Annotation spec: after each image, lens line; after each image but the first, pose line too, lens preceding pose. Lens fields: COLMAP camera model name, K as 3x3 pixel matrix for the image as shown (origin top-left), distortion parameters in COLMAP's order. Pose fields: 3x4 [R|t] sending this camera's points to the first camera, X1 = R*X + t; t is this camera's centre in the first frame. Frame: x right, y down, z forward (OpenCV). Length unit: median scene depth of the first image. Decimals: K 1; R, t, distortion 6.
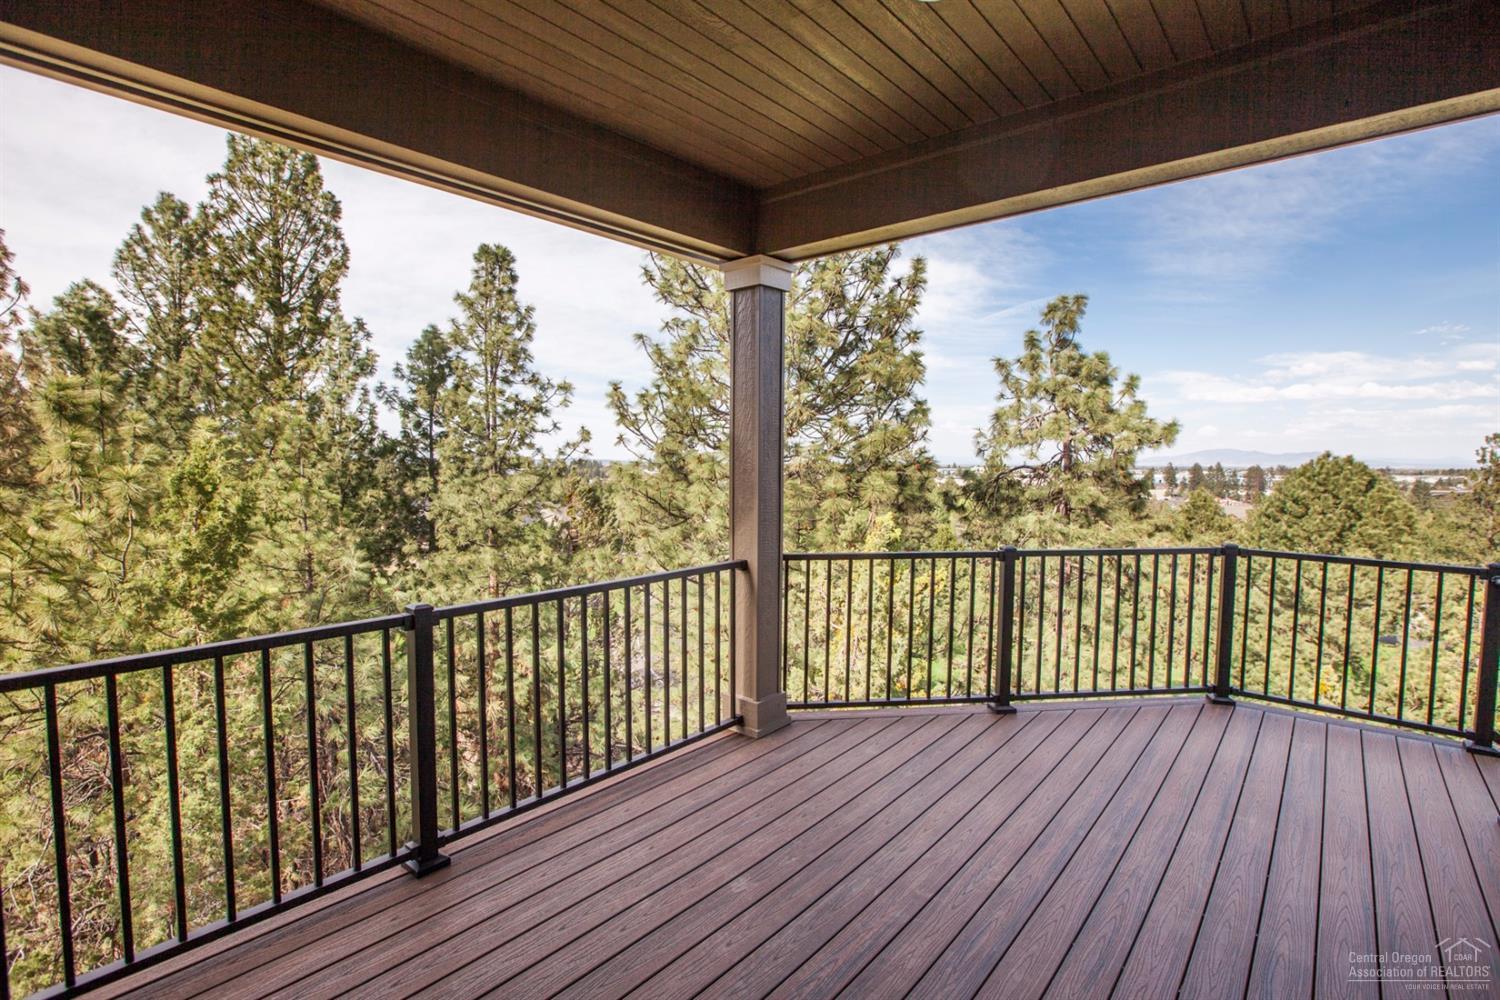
lens RADIAL K [[681.9, 0, 725.1], [0, 681.9, 503.7], [0, 0, 1]] dist [-0.039550, 0.004675]
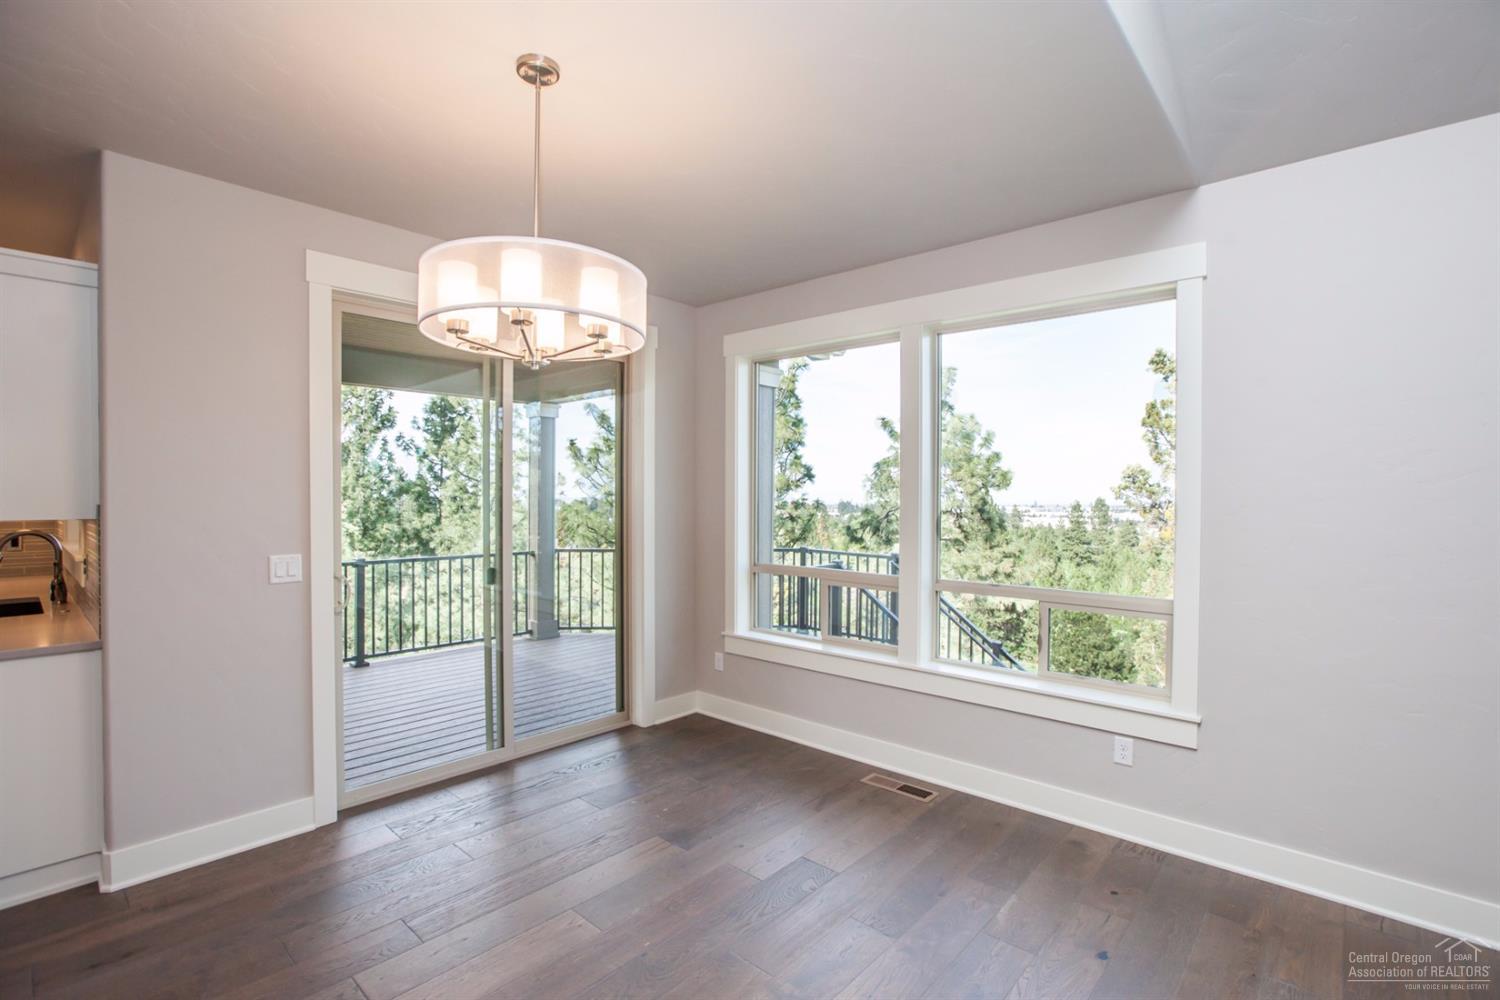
lens RADIAL K [[681.9, 0, 738.0], [0, 681.9, 497.5], [0, 0, 1]] dist [-0.039550, 0.004675]
pose [[0.999753, 0.001661, -0.022144, 0.127026], [-0.003114, 0.997834, -0.065713, 0.010210], [0.021987, 0.065766, 0.997593, -0.187882]]
